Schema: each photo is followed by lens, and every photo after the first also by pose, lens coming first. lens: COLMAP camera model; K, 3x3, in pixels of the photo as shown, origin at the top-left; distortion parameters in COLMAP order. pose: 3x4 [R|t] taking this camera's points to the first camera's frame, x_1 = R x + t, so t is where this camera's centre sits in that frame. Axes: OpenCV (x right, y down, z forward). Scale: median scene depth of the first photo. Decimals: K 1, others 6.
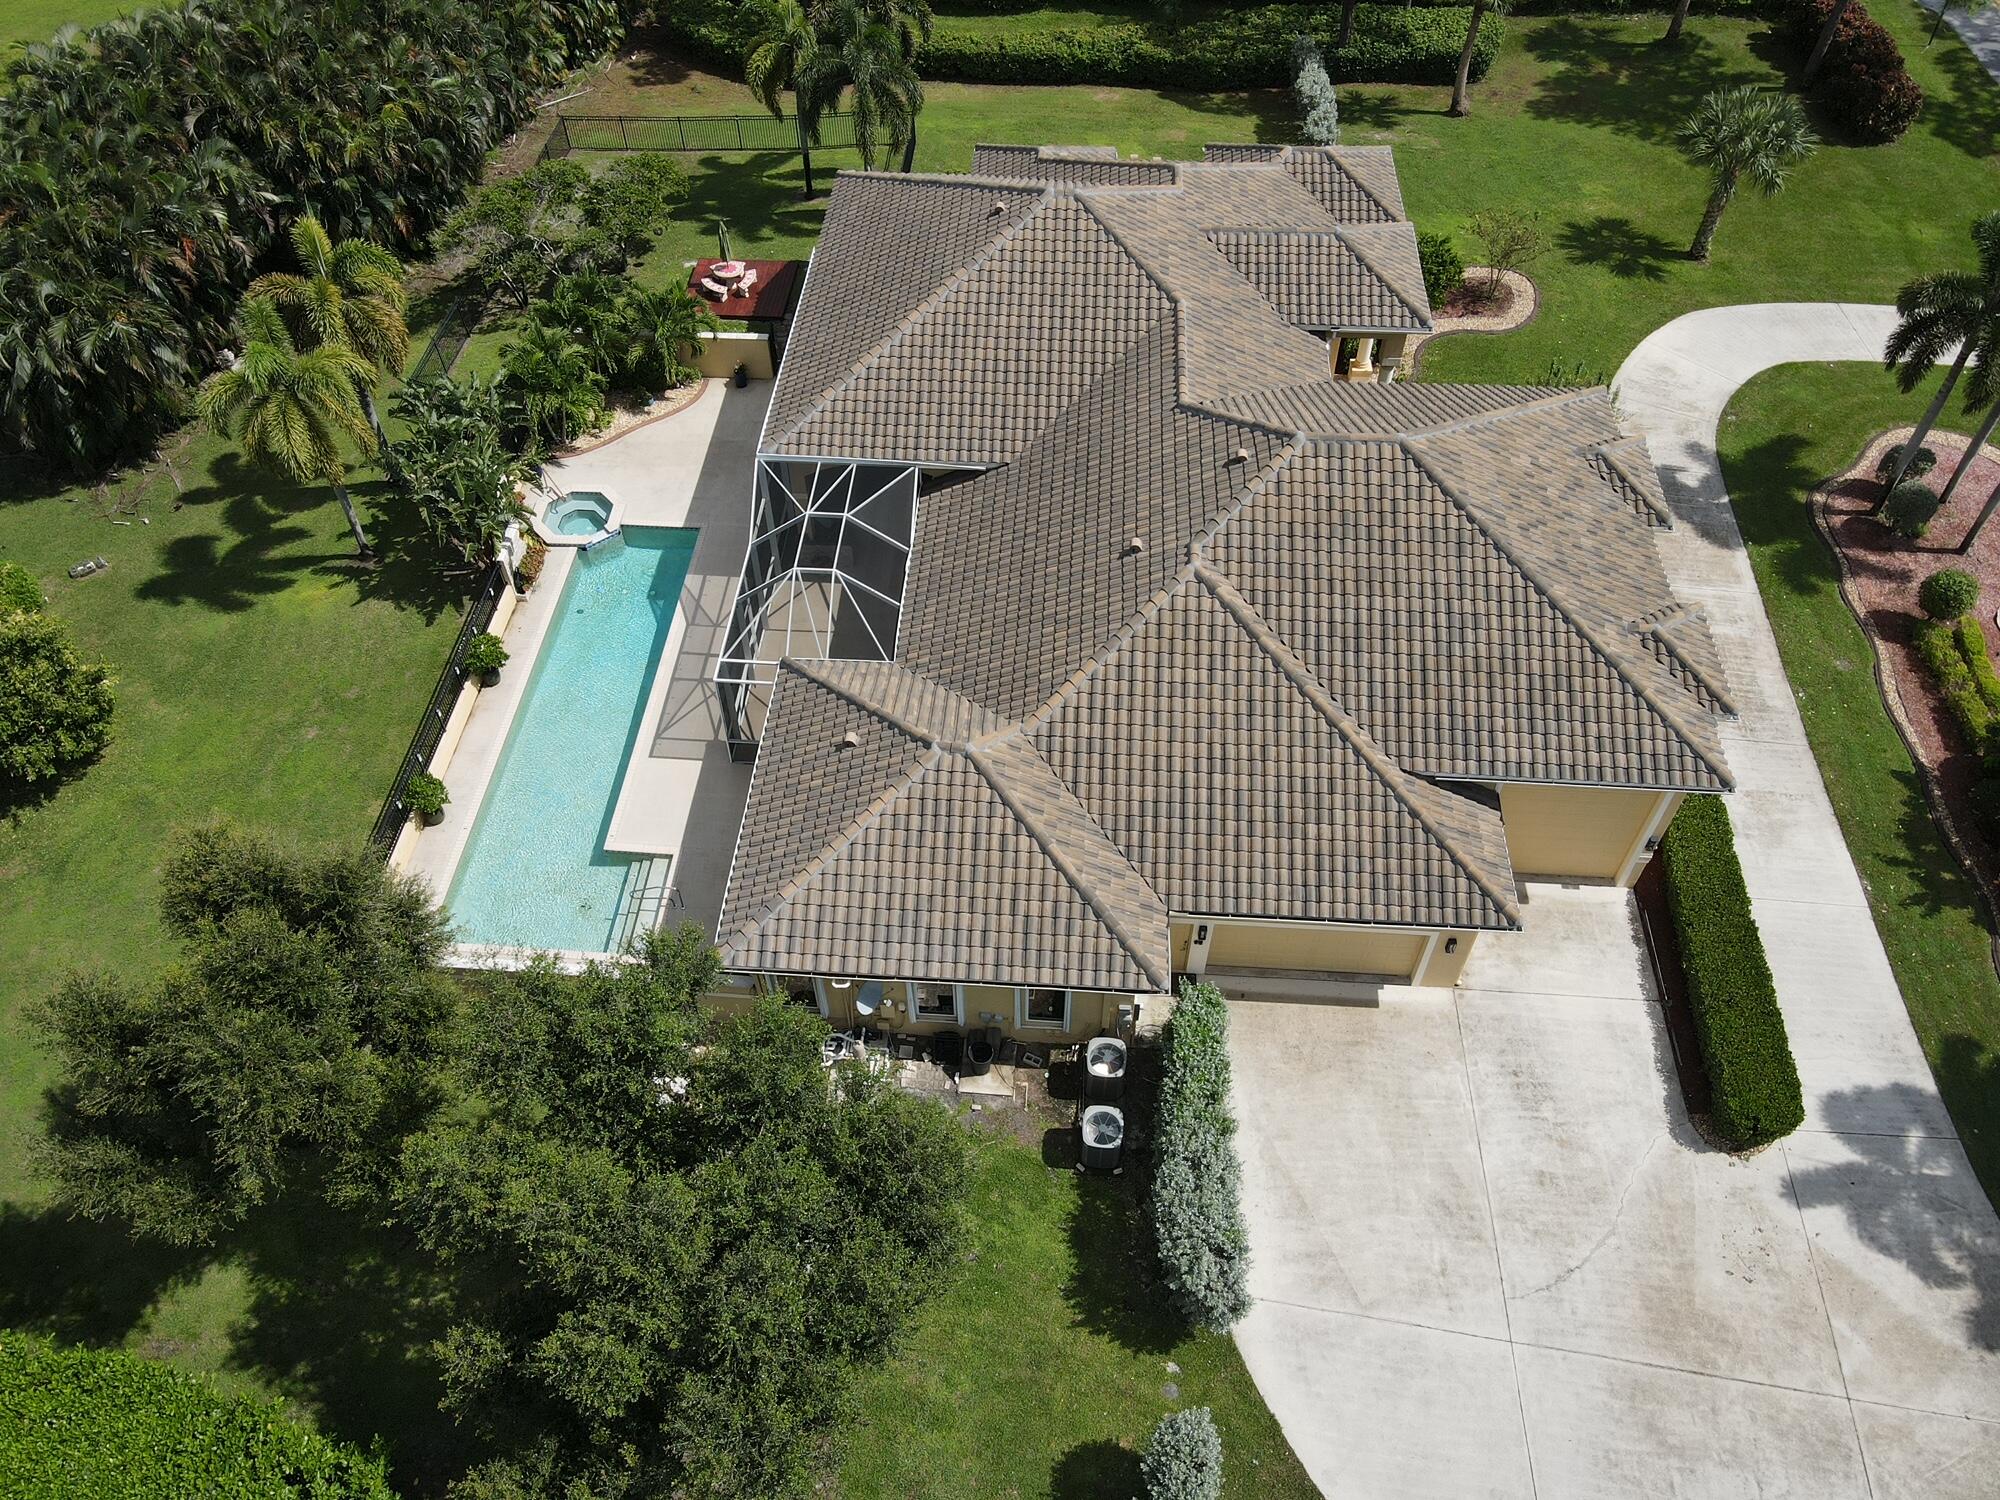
lens RADIAL K [[1473.2, 0, 1001.8], [0, 1473.2, 750.9], [0, 0, 1]] dist [0.002039, 0.018740]
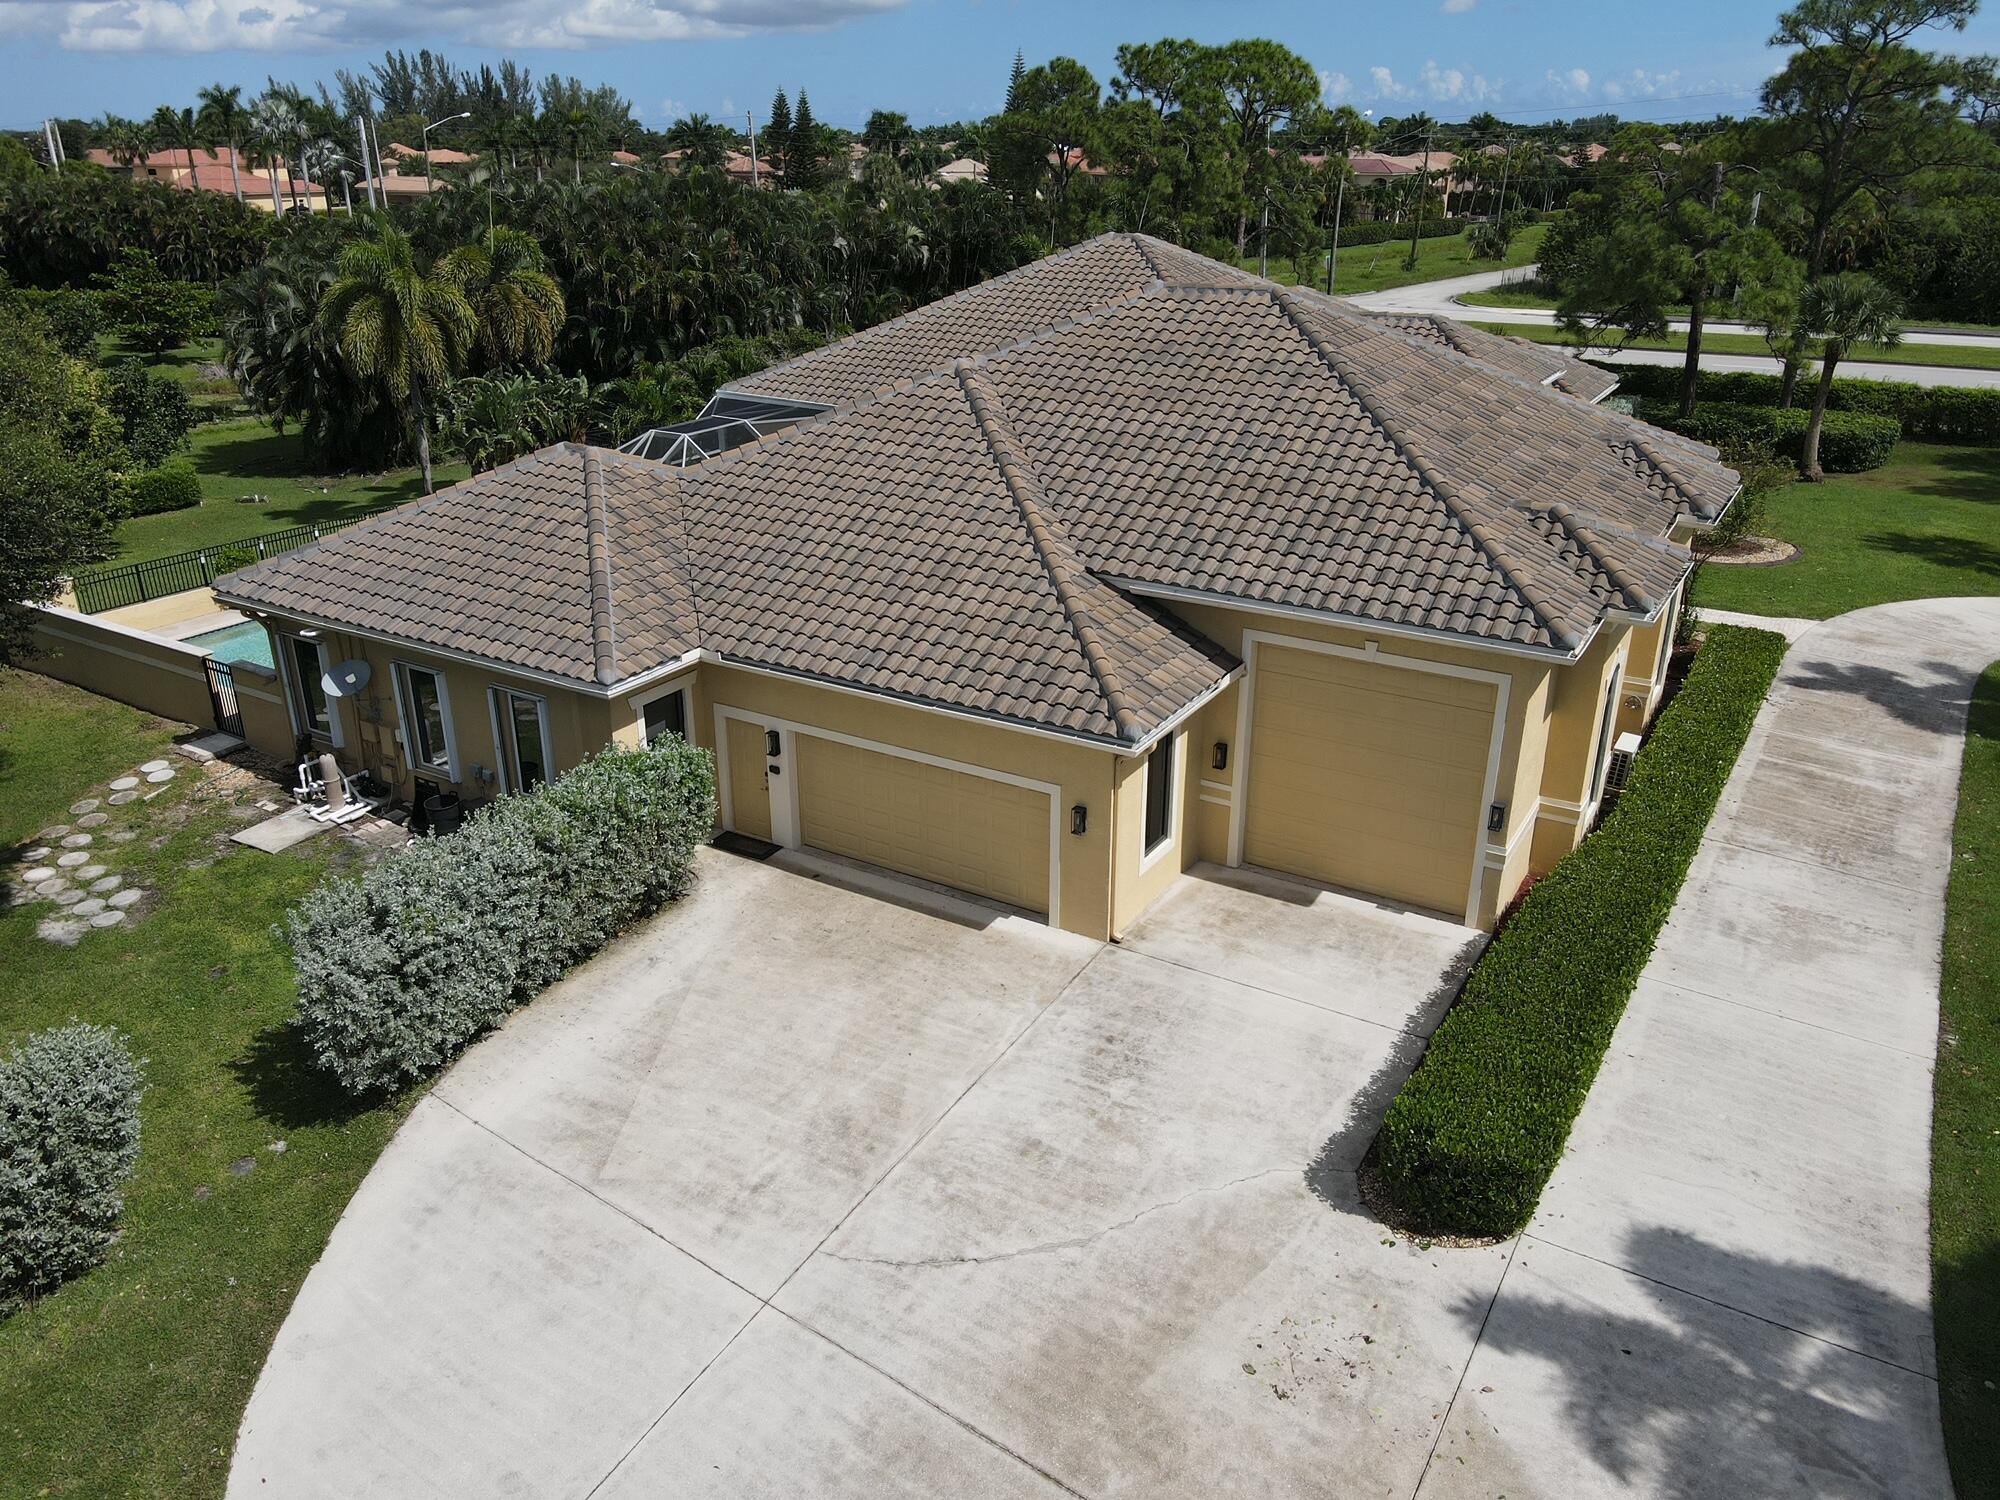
lens RADIAL K [[1473.2, 0, 1002.1], [0, 1473.2, 762.0], [0, 0, 1]] dist [0.002039, 0.018740]
pose [[0.888625, 0.182986, -0.420549, 0.547307], [-0.353805, 0.856978, -0.374714, 0.366305], [0.291834, 0.481773, 0.826273, 0.461240]]
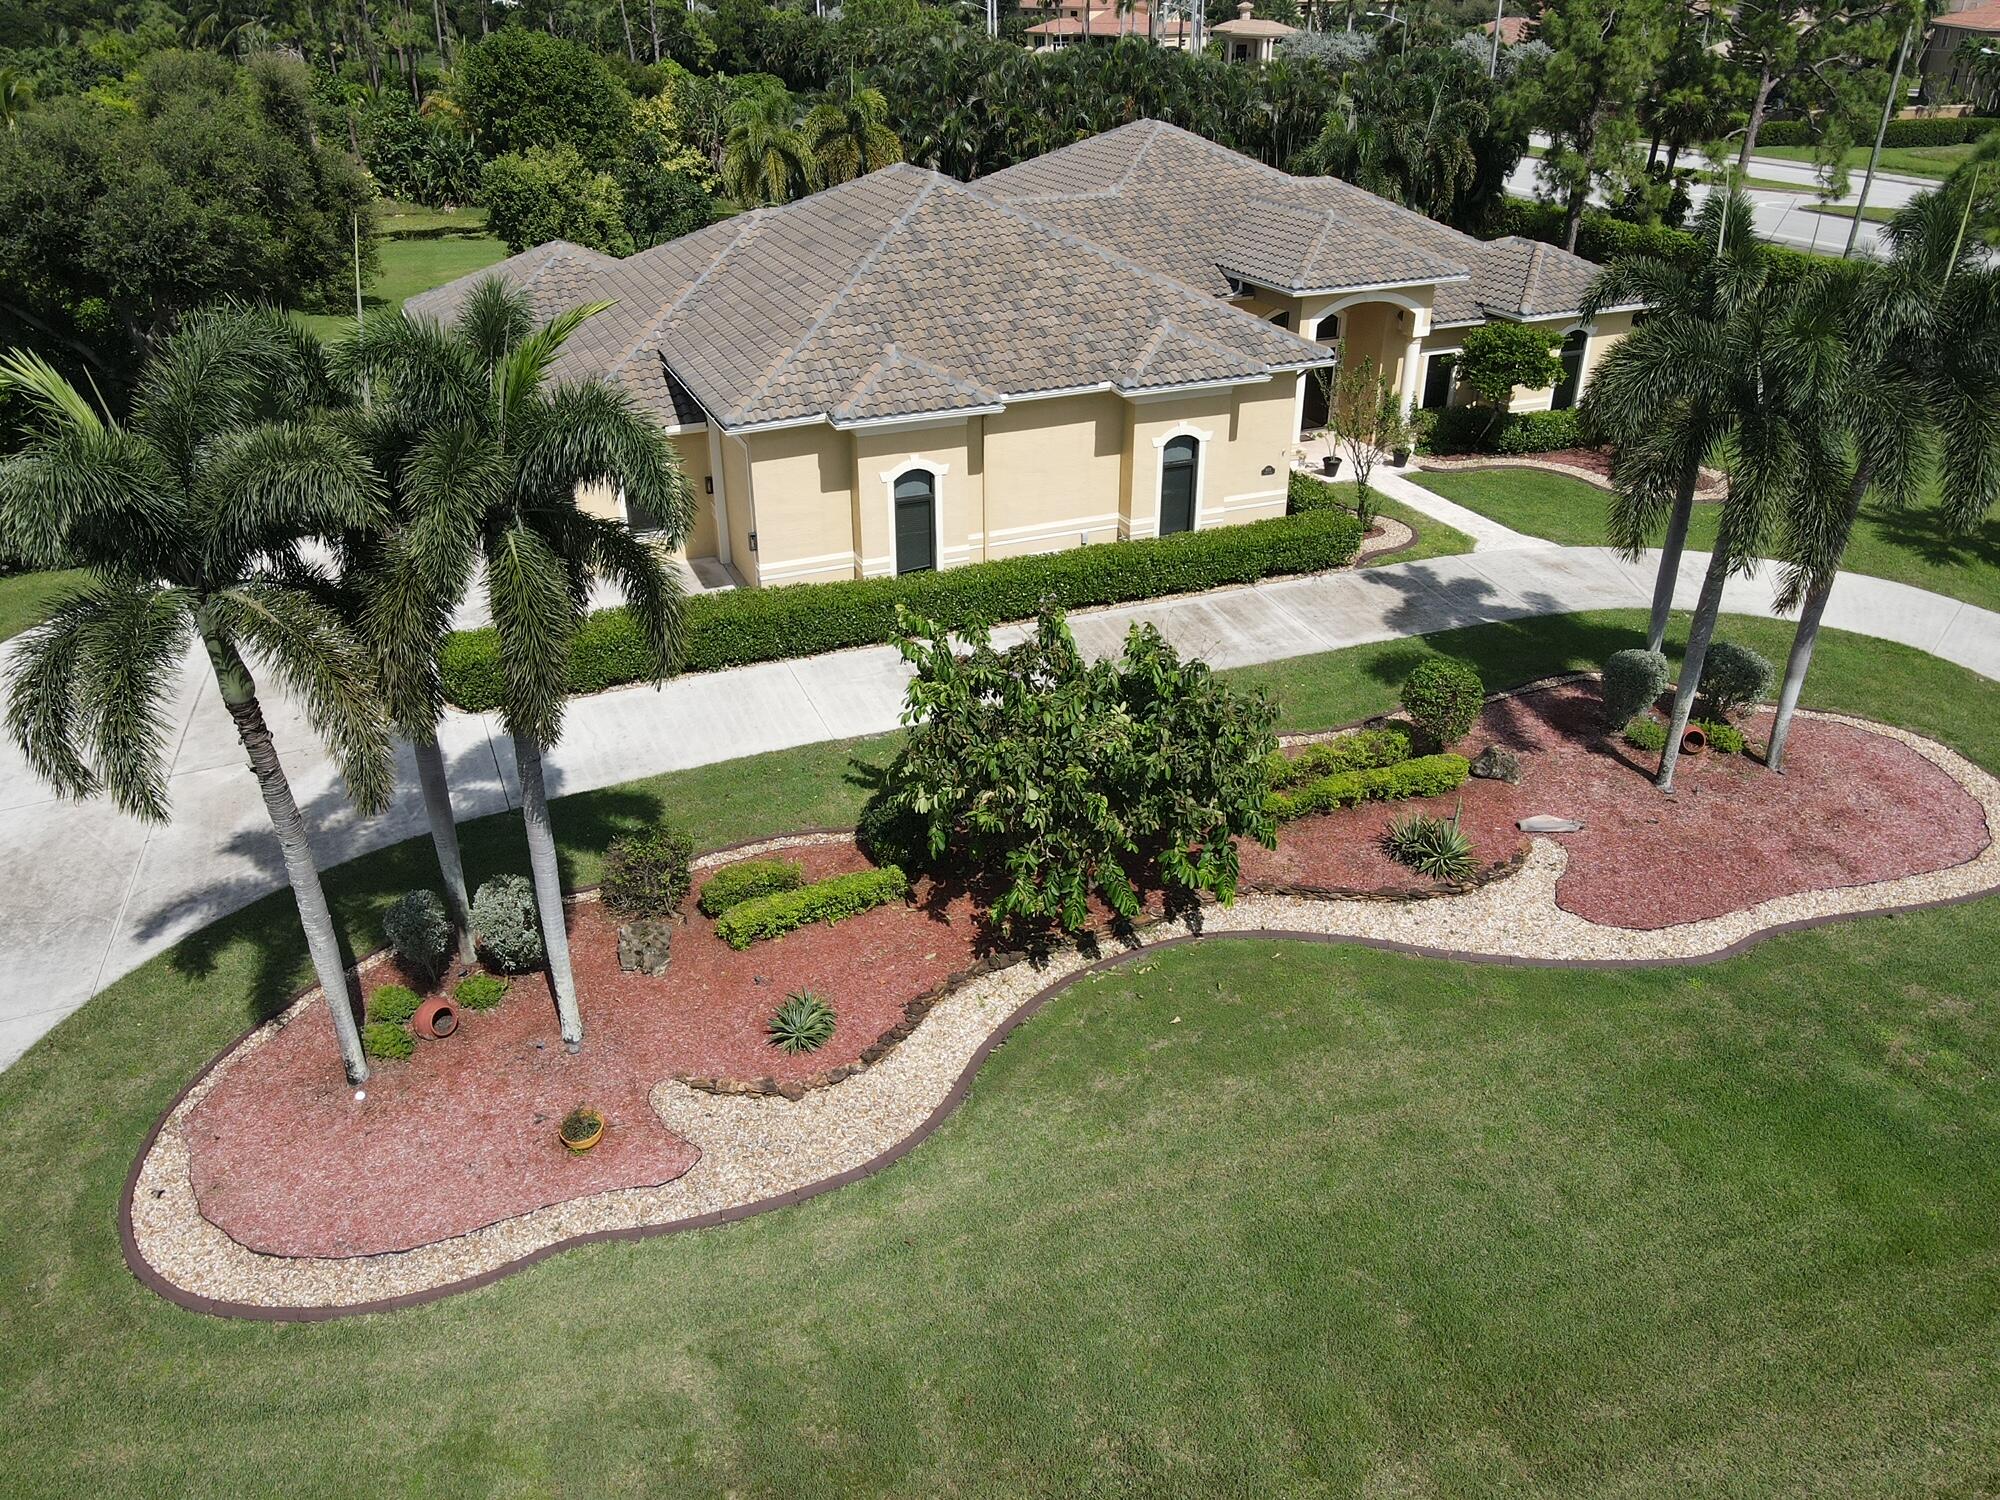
lens RADIAL K [[1473.2, 0, 1011.4], [0, 1473.2, 738.7], [0, 0, 1]] dist [0.002039, 0.018740]
pose [[0.442978, 0.418667, -0.792773, 1.378919], [-0.685246, 0.728310, 0.001729, 0.042298], [0.578108, 0.542478, 0.609515, 0.644559]]
